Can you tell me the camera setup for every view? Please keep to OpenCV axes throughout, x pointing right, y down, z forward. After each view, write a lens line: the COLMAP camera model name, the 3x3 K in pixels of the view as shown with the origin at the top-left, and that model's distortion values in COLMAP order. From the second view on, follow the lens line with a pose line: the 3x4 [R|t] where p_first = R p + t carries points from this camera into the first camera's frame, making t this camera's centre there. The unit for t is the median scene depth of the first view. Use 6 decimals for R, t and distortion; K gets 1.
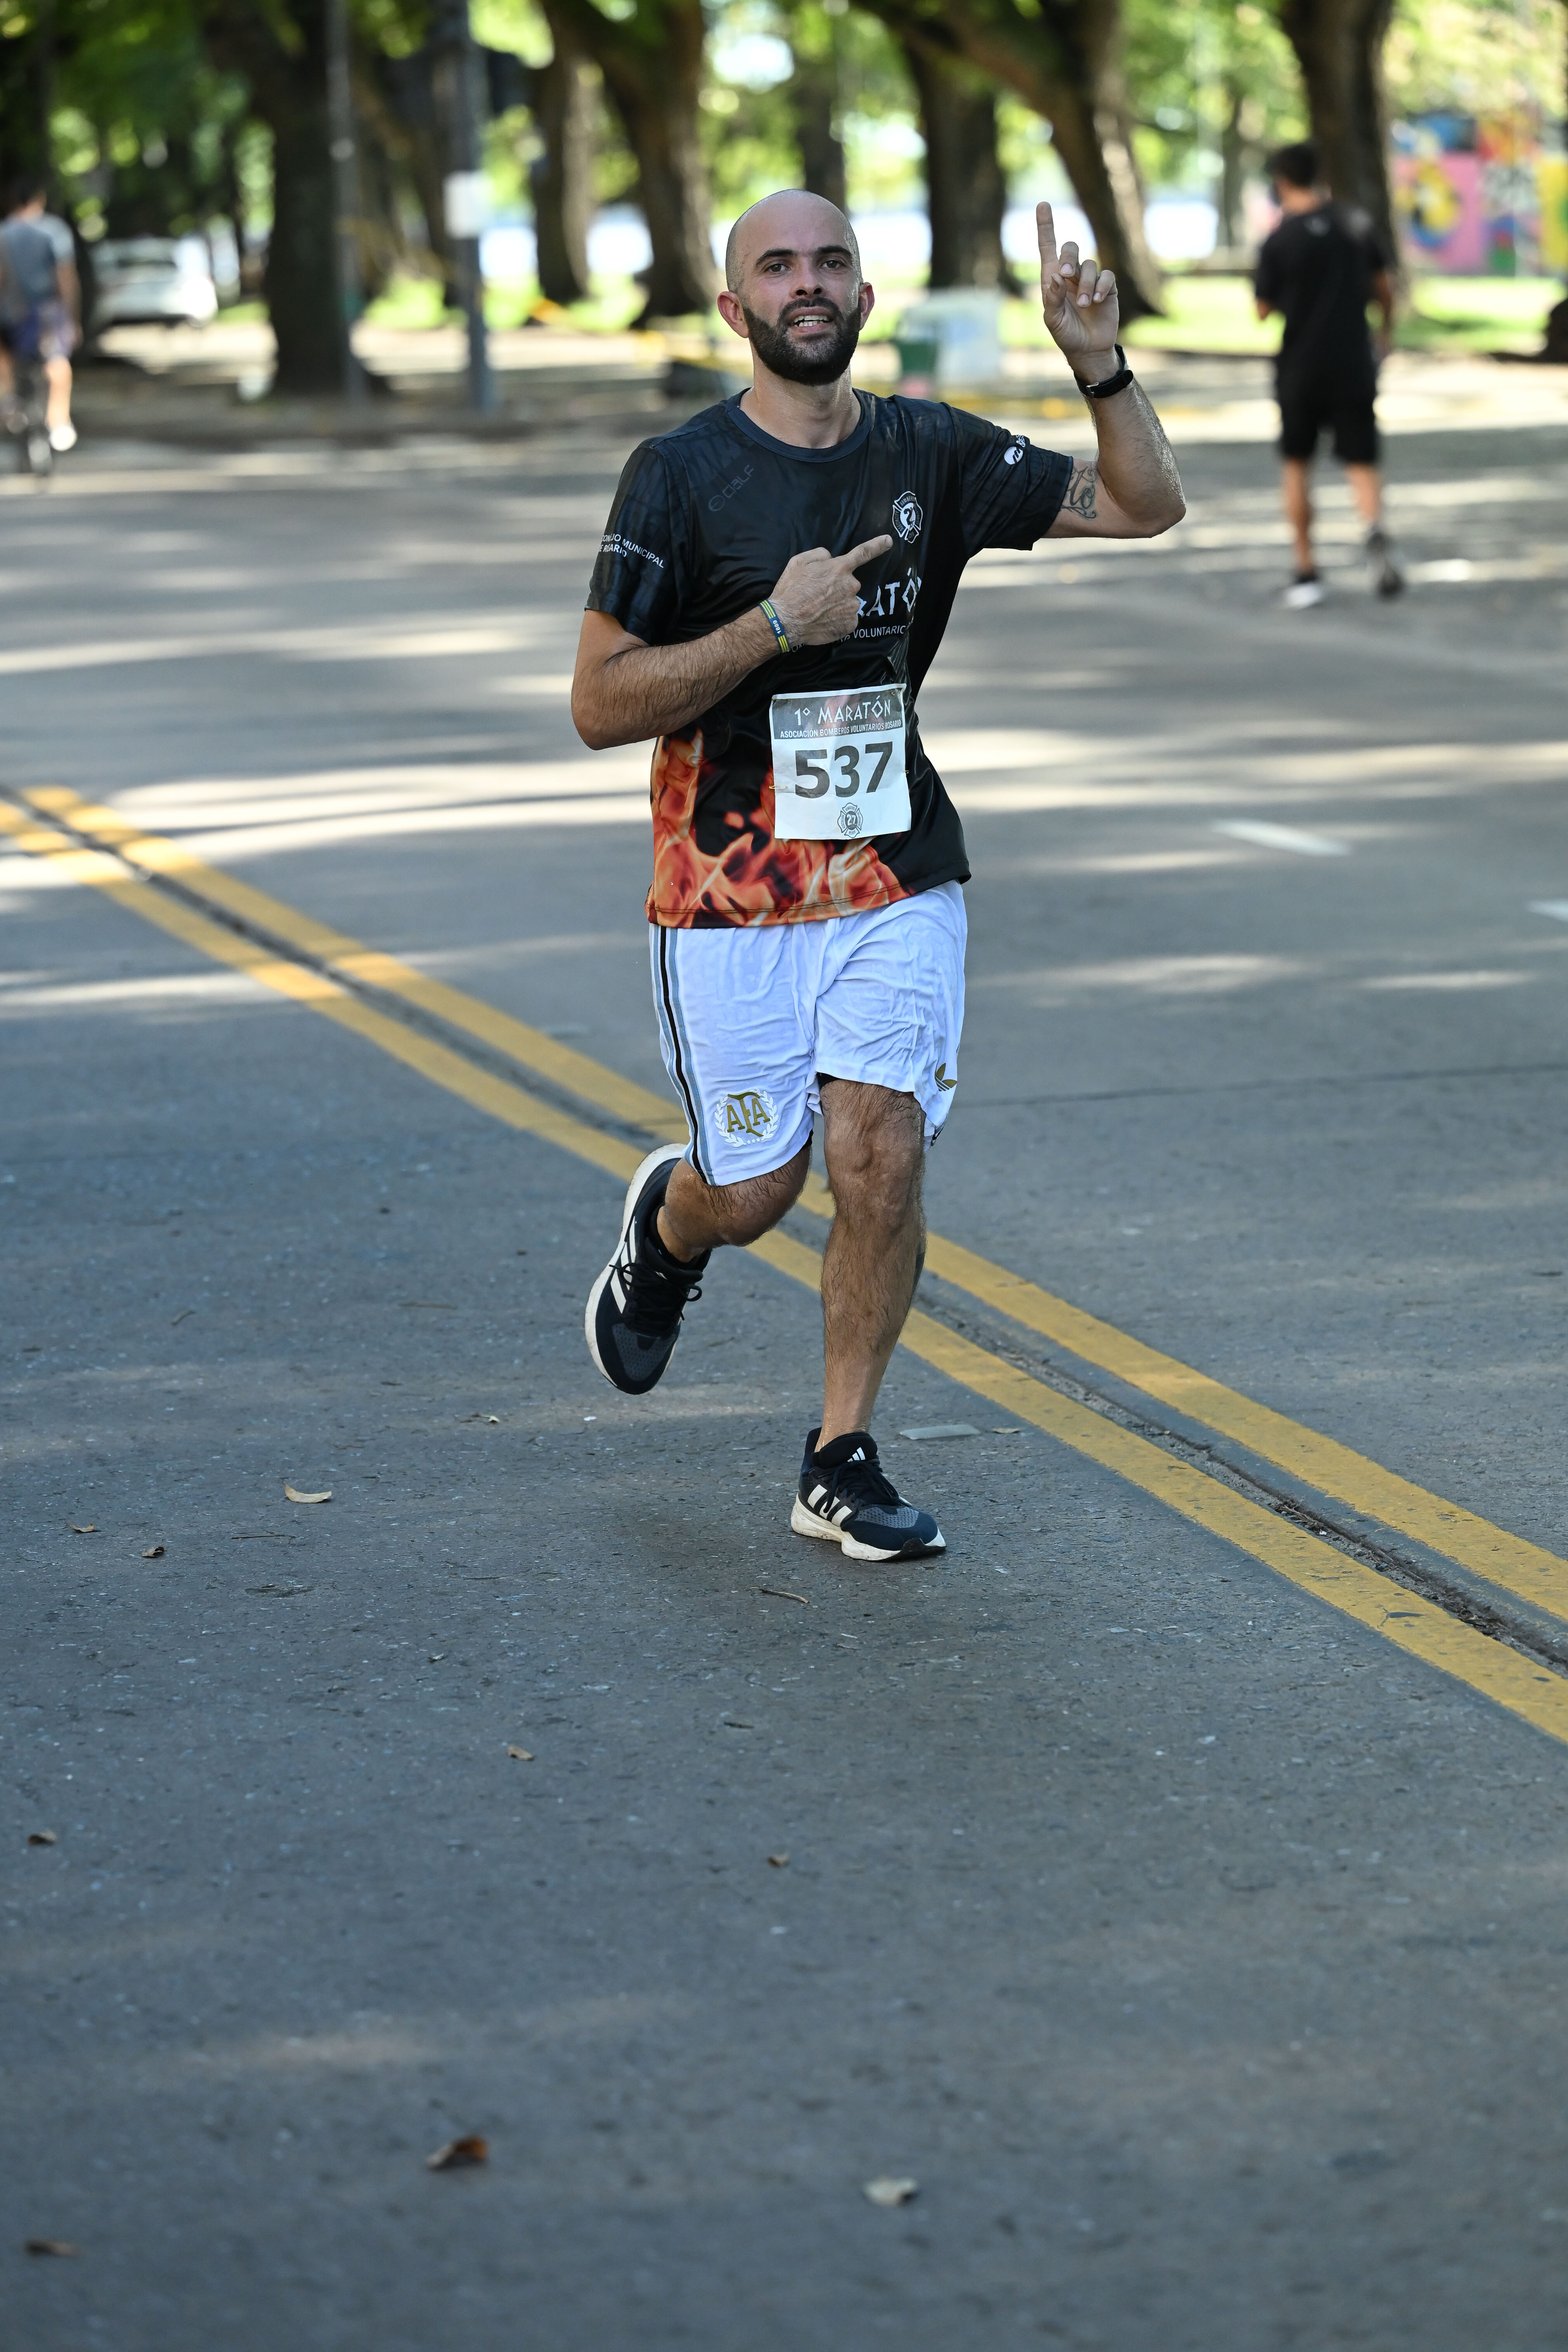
lens RADIAL K [[7941.8, 0, 790.2], [0, 7941.8, 1174.1], [0, 0, 1]] dist [0.220775, 0.000000]
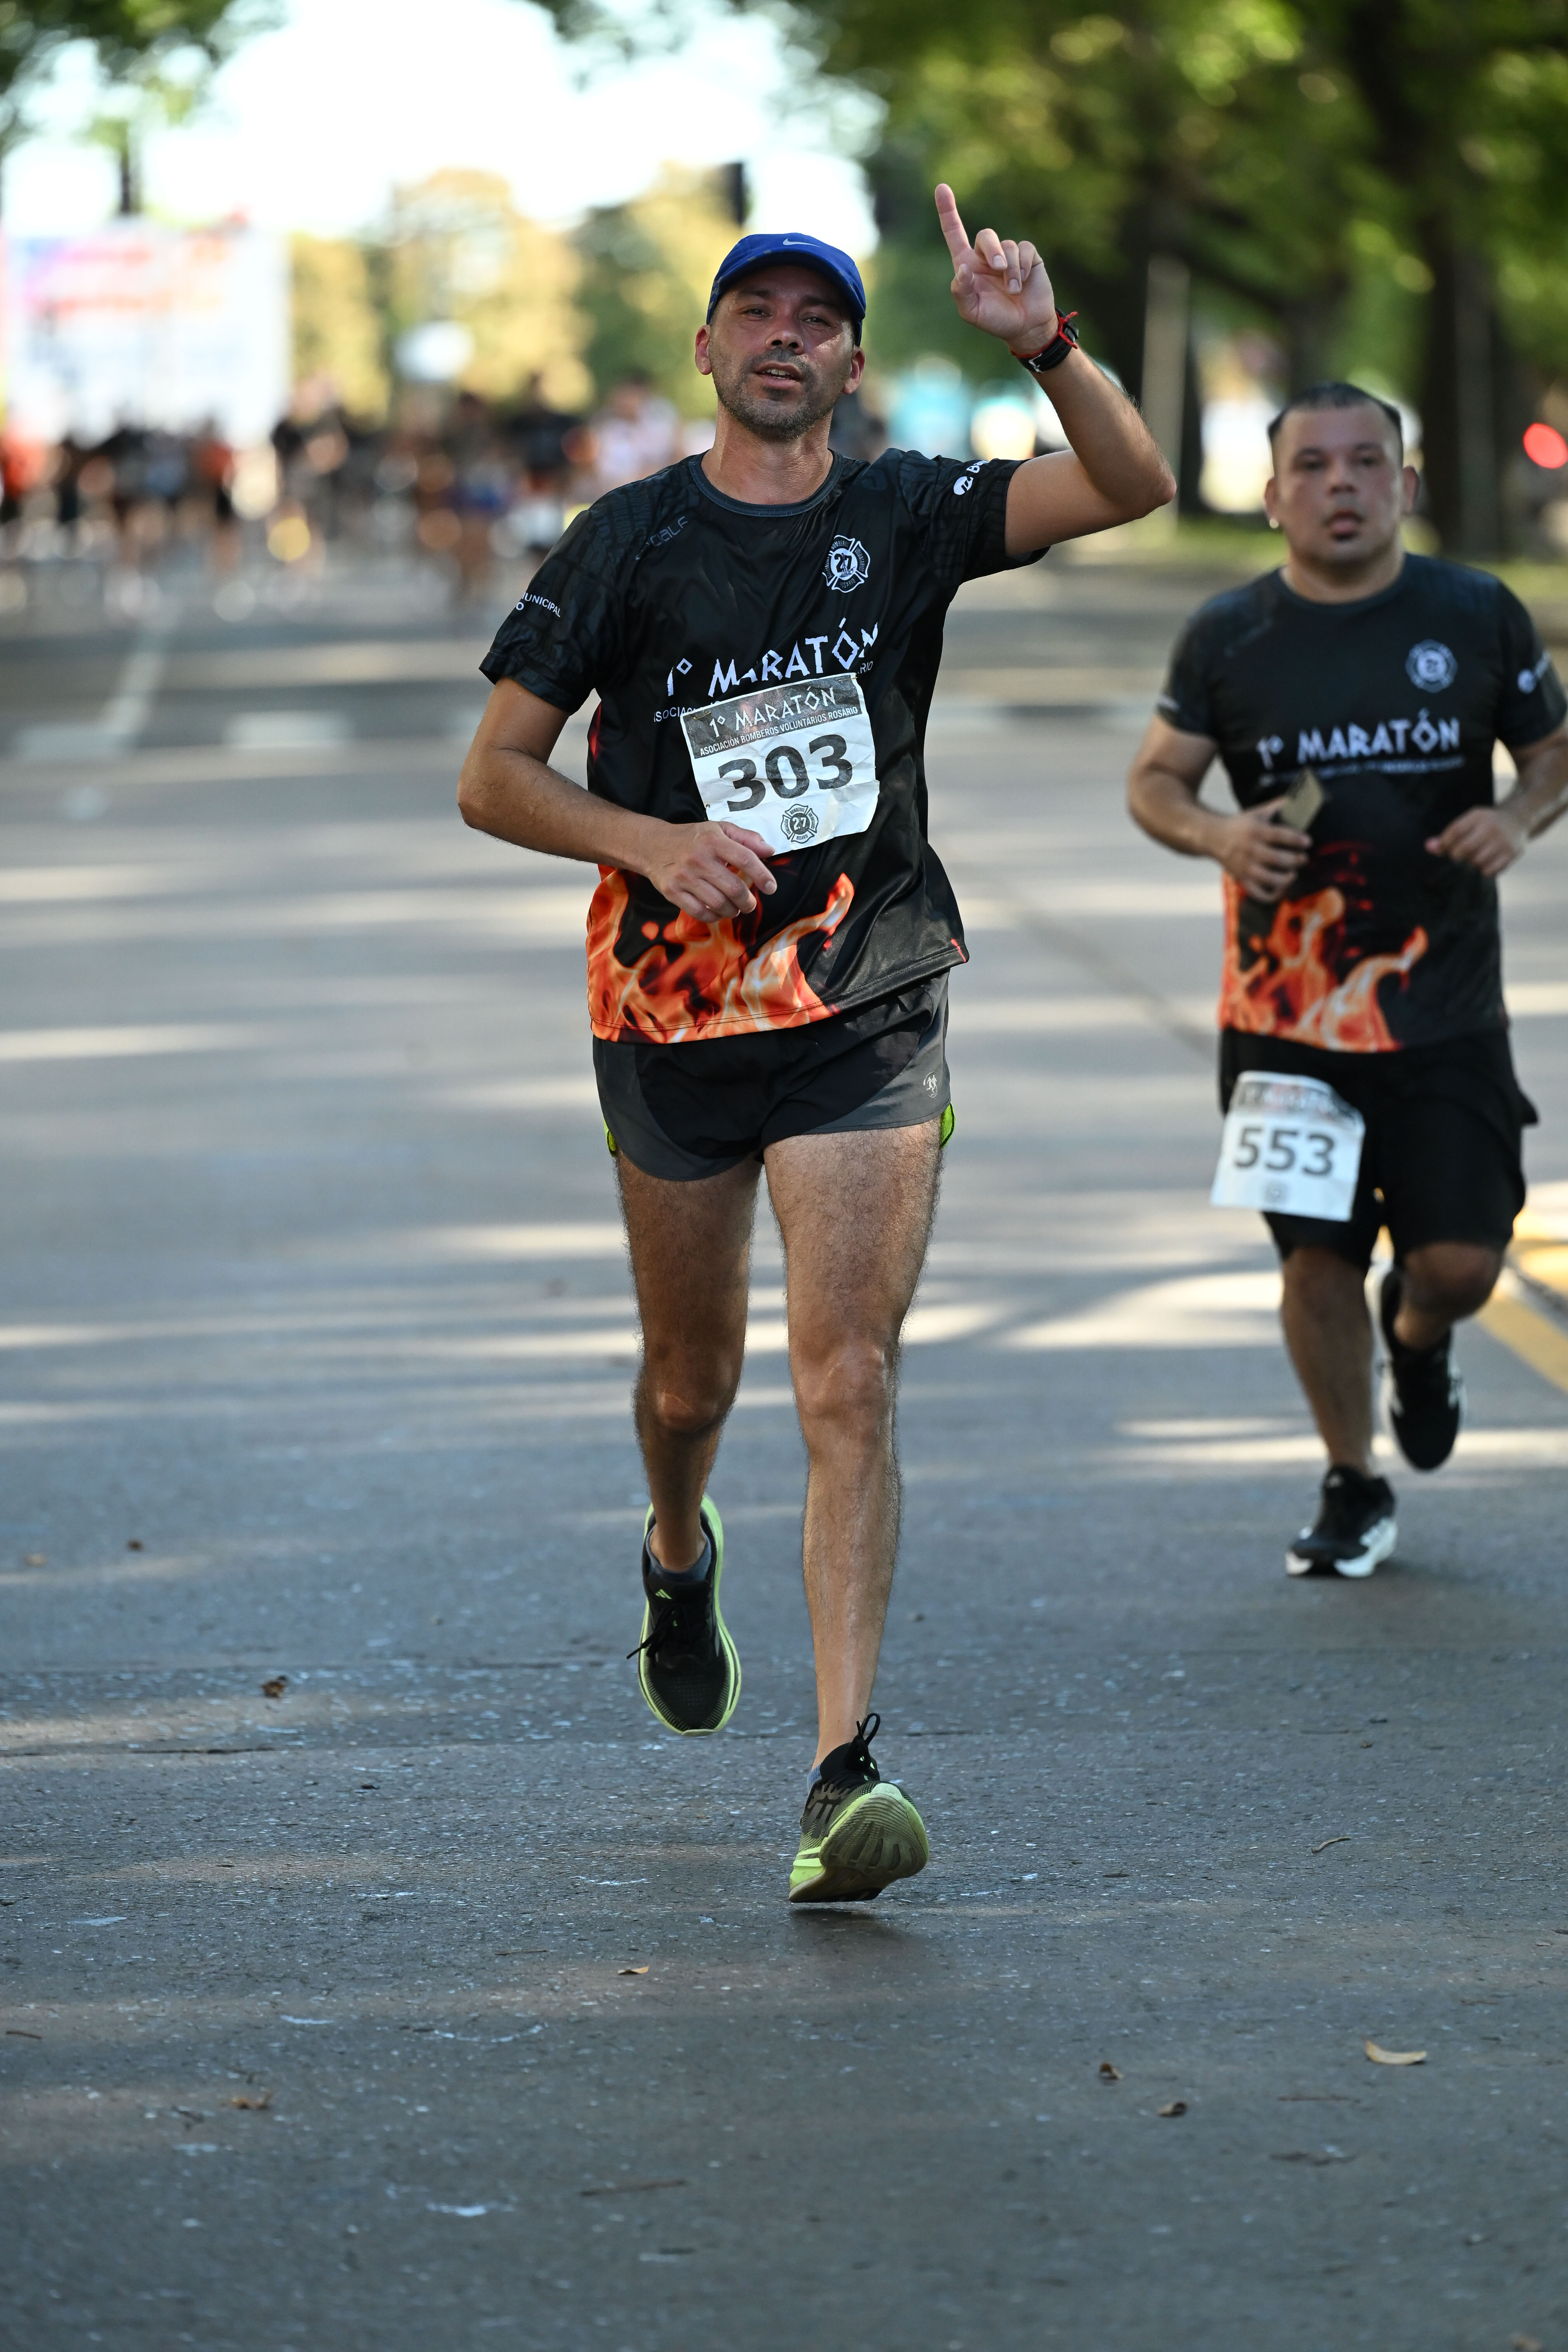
lens RADIAL K [[12703.7, 0, 783.0], [0, 12703.7, 1171.9], [0, 0, 1]] dist [0.473595, 0.000000]
pose [[0.983781, 0.030330, -0.176793, 0.096319], [-0.040199, 0.997811, -0.052511, 0.023519], [0.174813, 0.058766, 0.982846, -0.209971]]
